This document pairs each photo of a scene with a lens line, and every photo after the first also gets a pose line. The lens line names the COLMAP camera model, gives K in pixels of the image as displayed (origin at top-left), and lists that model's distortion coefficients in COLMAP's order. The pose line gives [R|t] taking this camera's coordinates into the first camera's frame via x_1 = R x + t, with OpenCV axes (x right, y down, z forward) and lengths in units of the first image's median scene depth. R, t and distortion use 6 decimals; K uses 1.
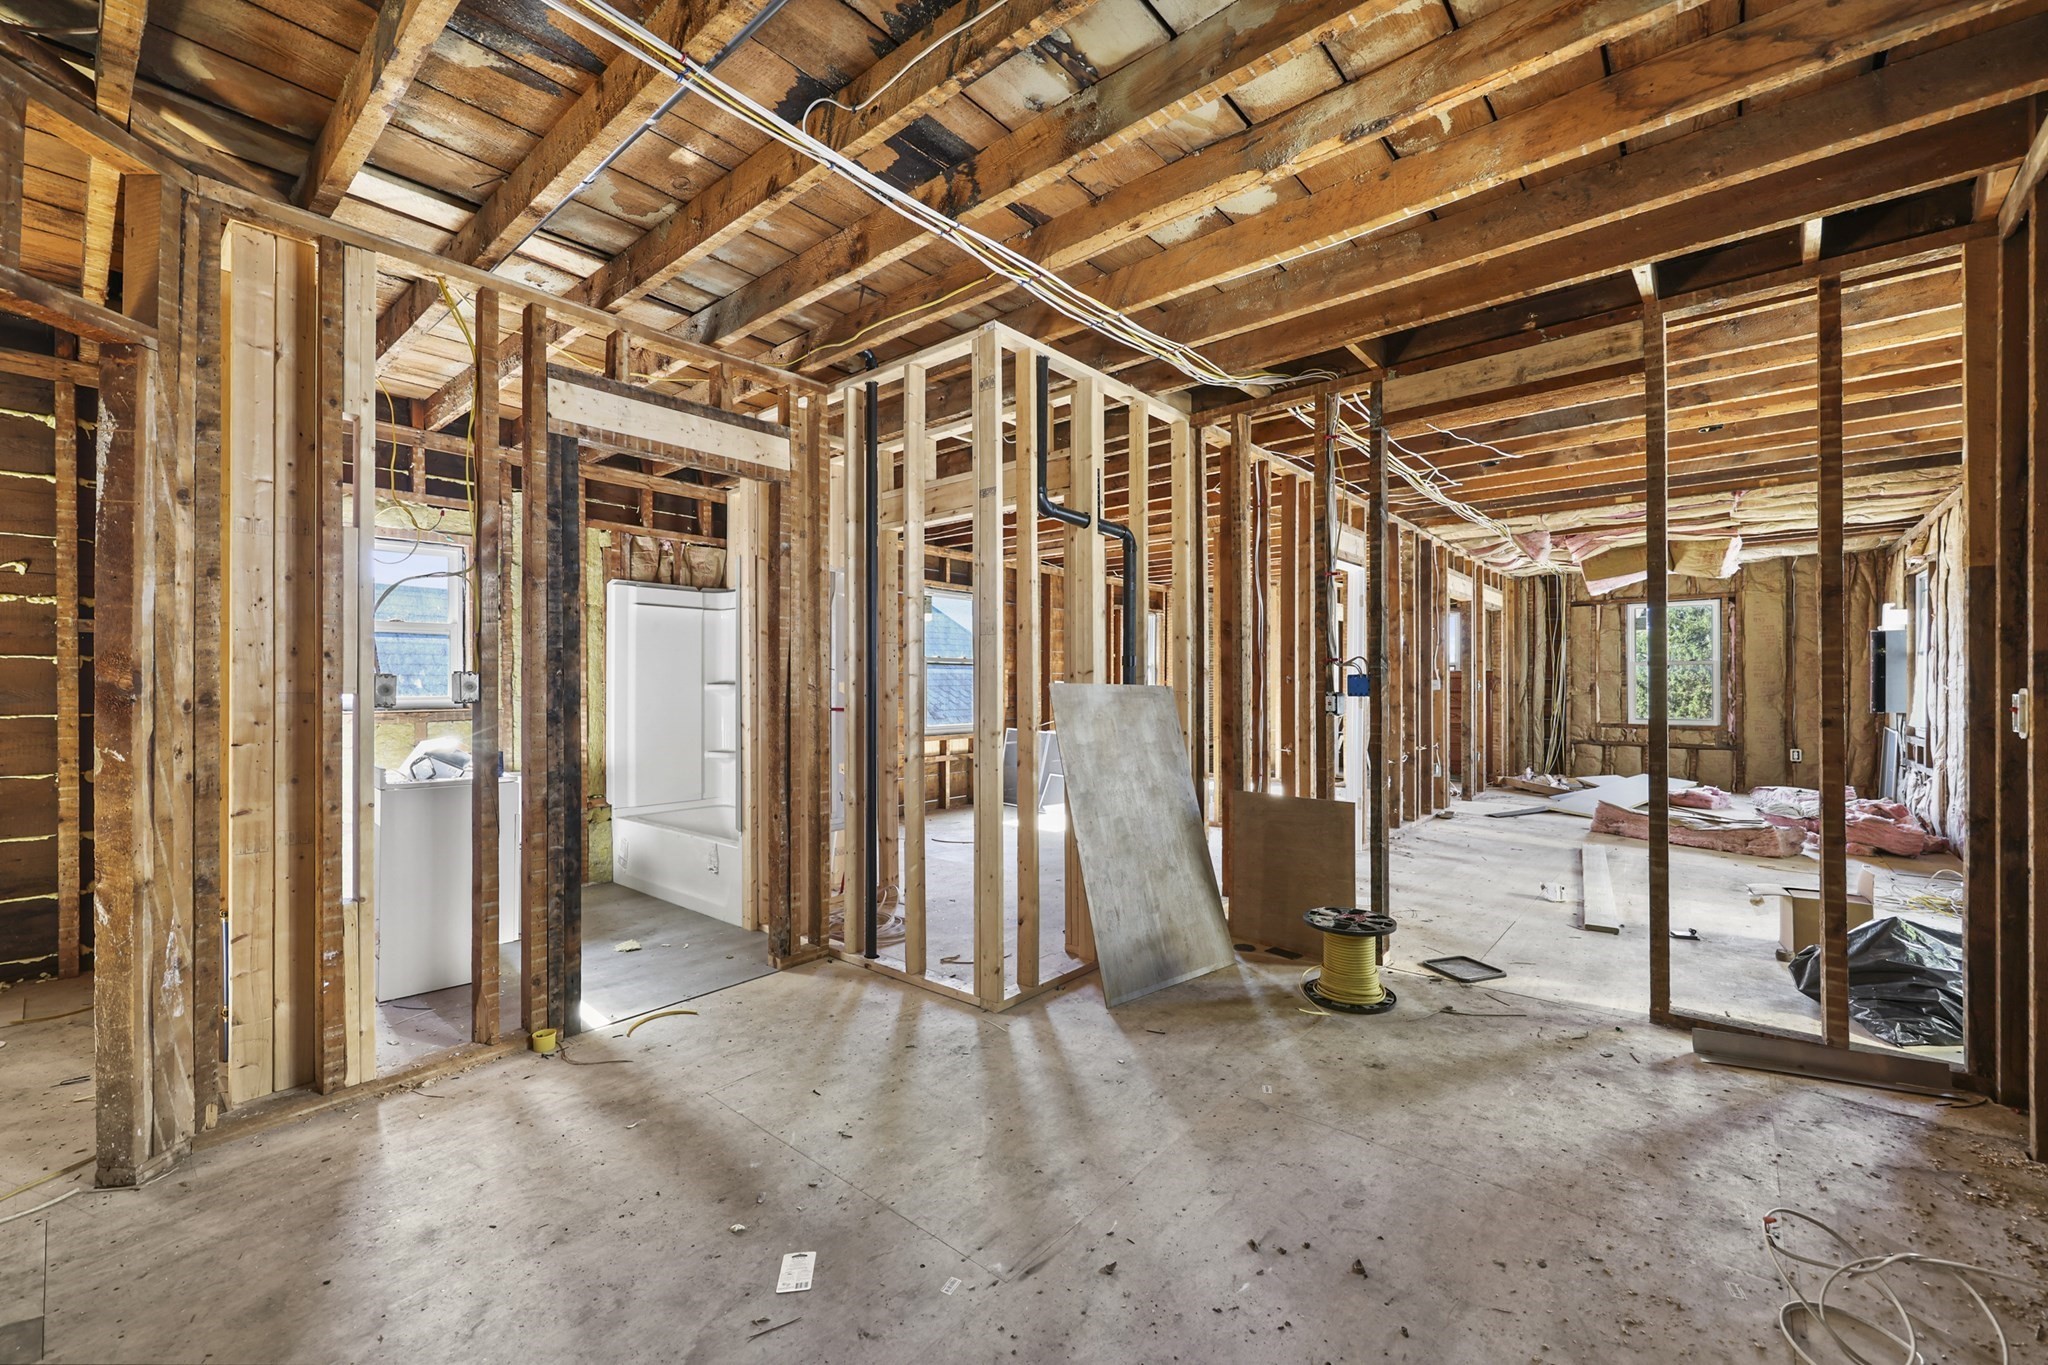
lens RADIAL K [[831.2, 0, 1024.0], [0, 831.2, 682.5], [0, 0, 1]] dist [-0.001193, -0.000033]
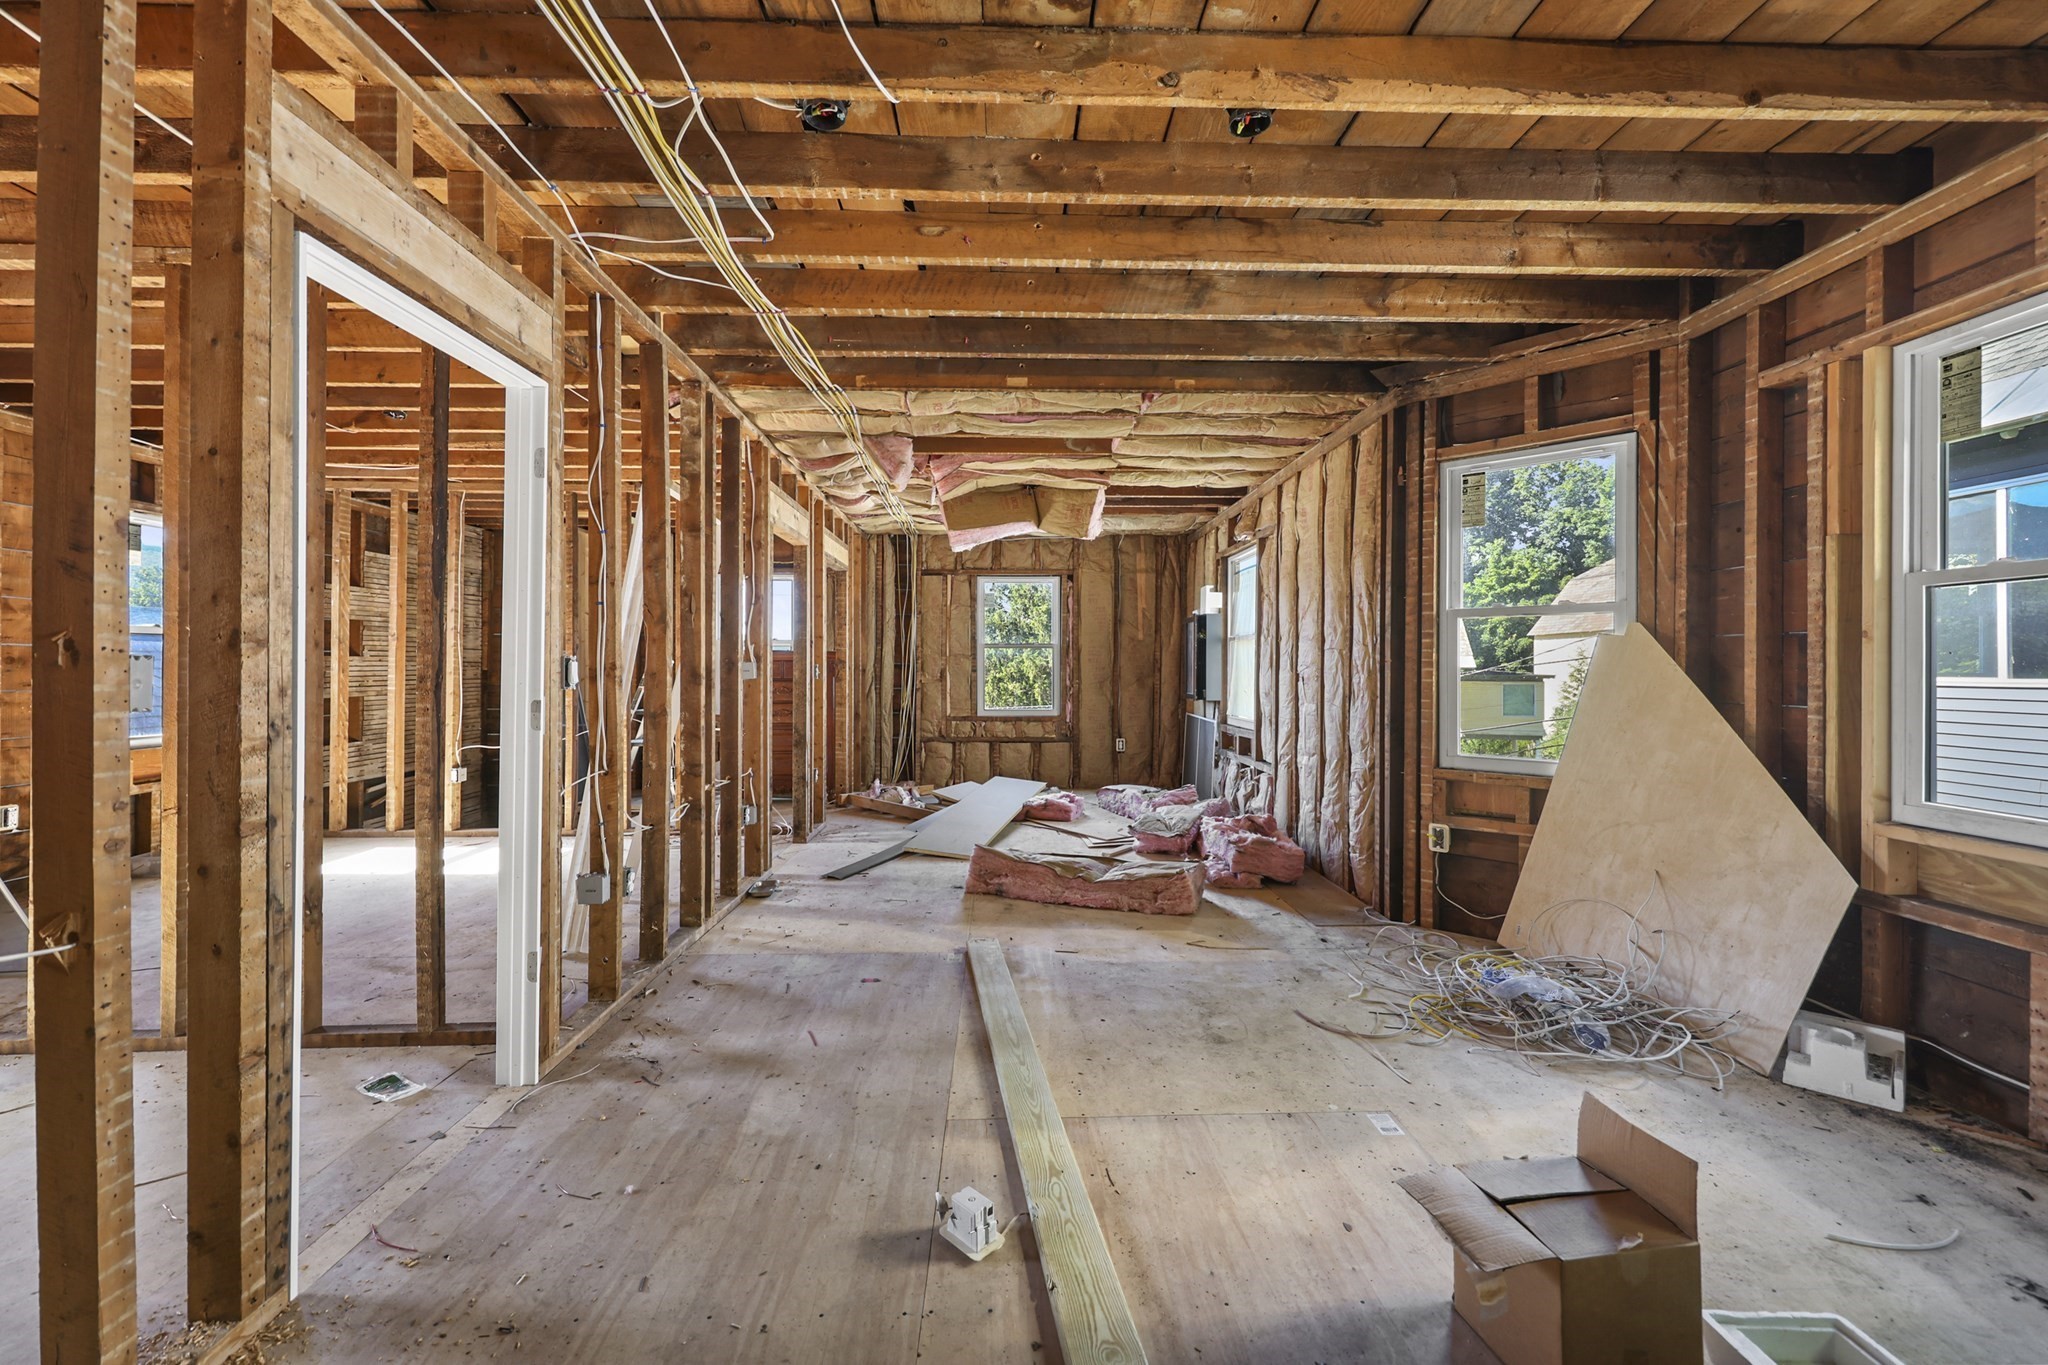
lens RADIAL K [[825.7, 0, 1031.2], [0, 825.7, 673.2], [0, 0, 1]] dist [-0.000866, 0.000057]
pose [[0.736603, -0.001045, 0.676325, 0.216143], [-0.004427, 0.999970, 0.006366, -0.000188], [-0.676311, -0.007683, 0.736576, 0.377117]]
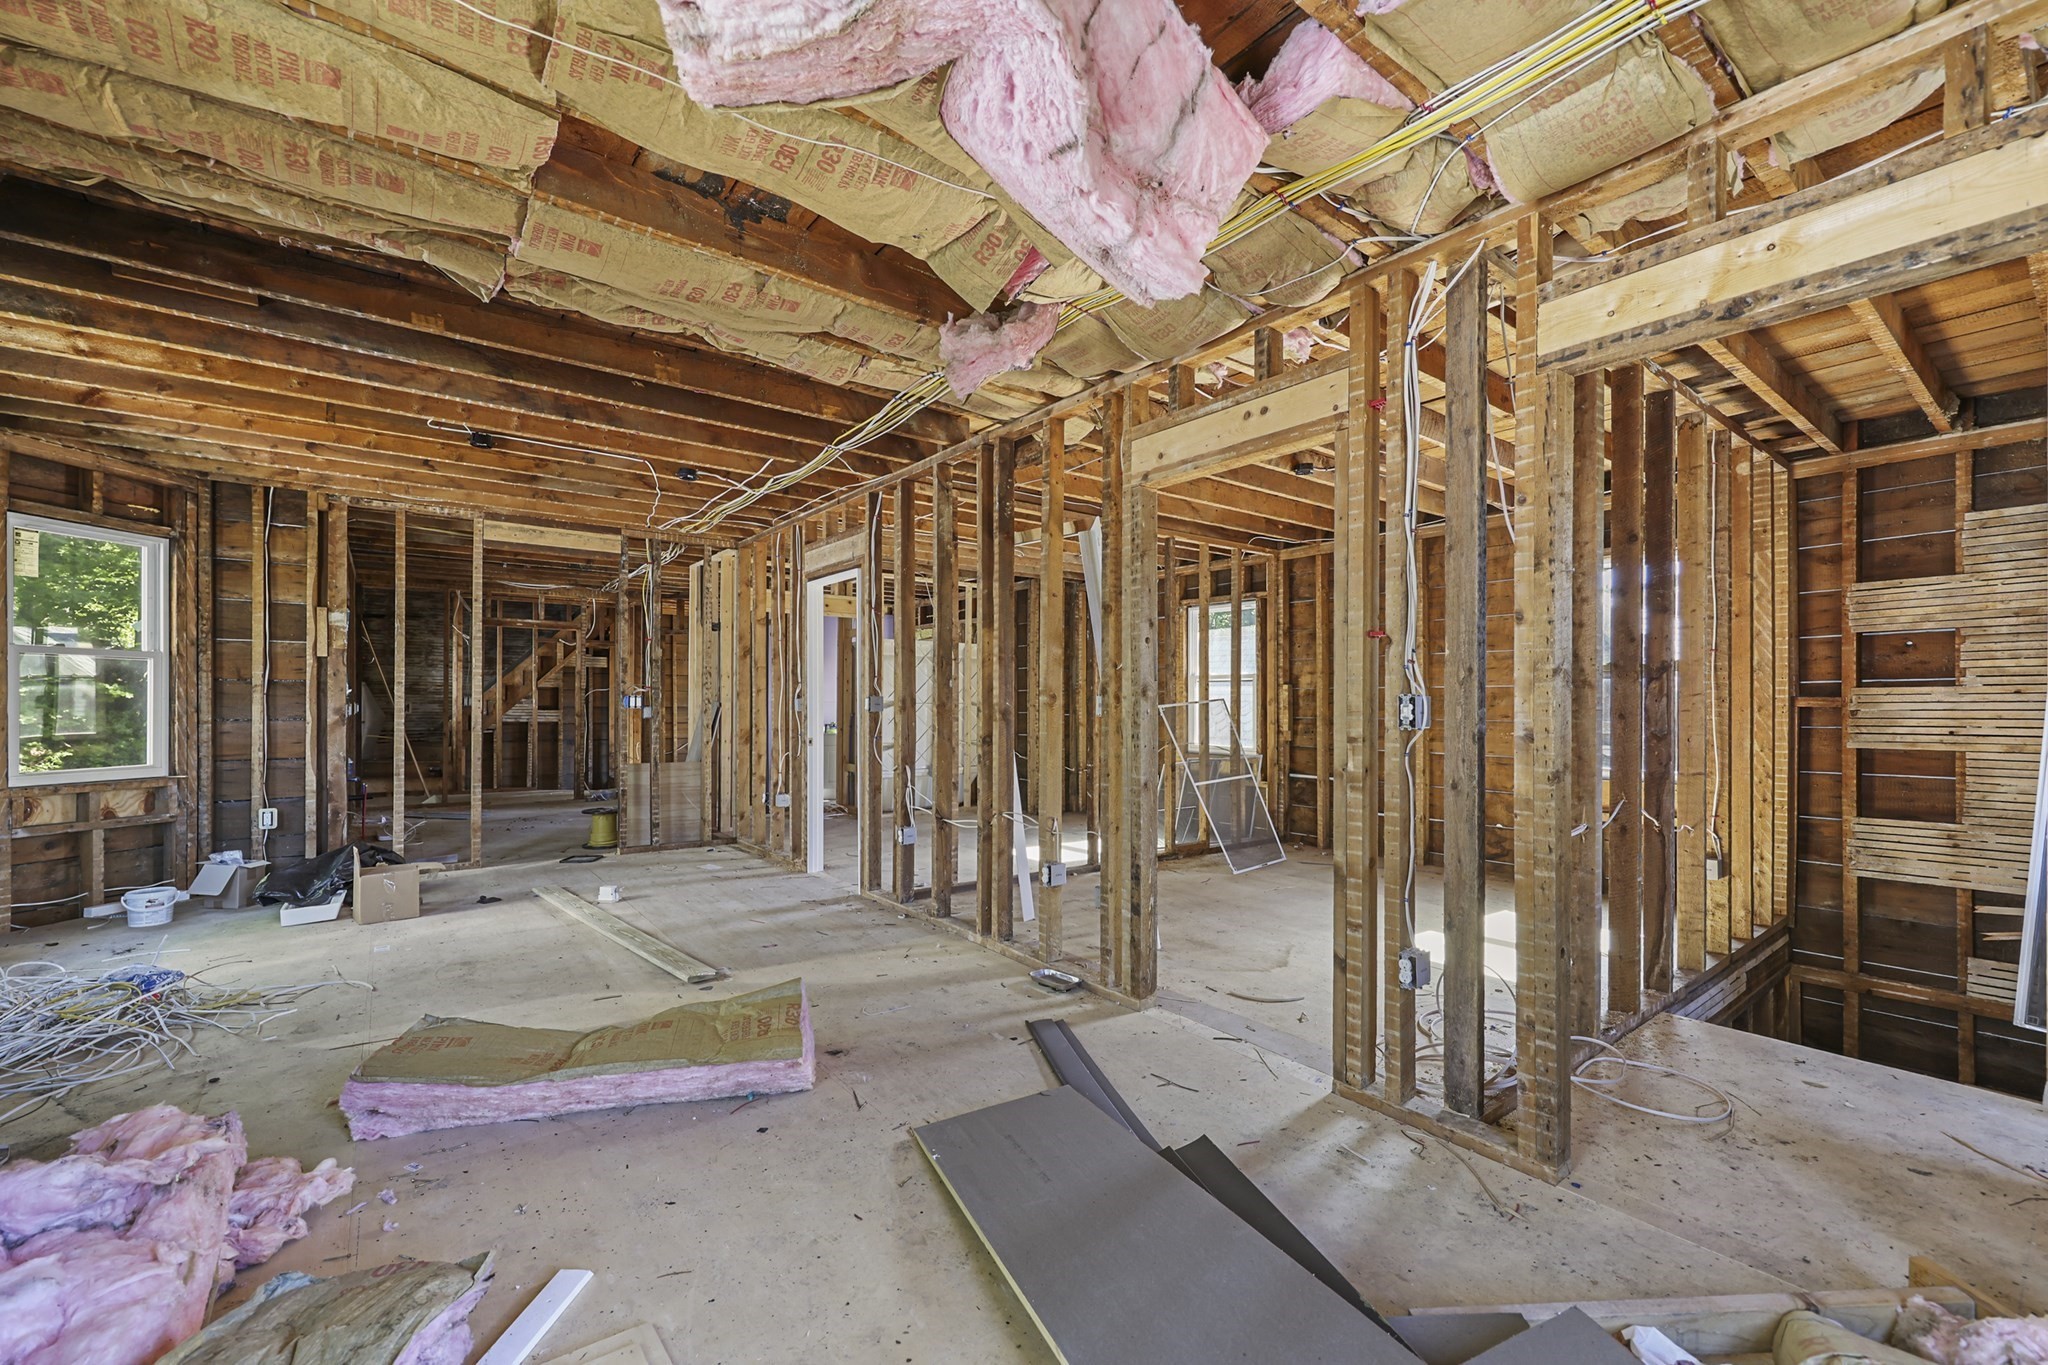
lens RADIAL K [[838.1, 0, 1031.7], [0, 838.1, 692.7], [0, 0, 1]] dist [-0.000945, -0.000005]
pose [[-0.210165, -0.007667, -0.977636, 0.853677], [-0.000586, 0.999970, -0.007716, -0.001020], [0.977666, -0.001048, -0.210163, 0.946250]]
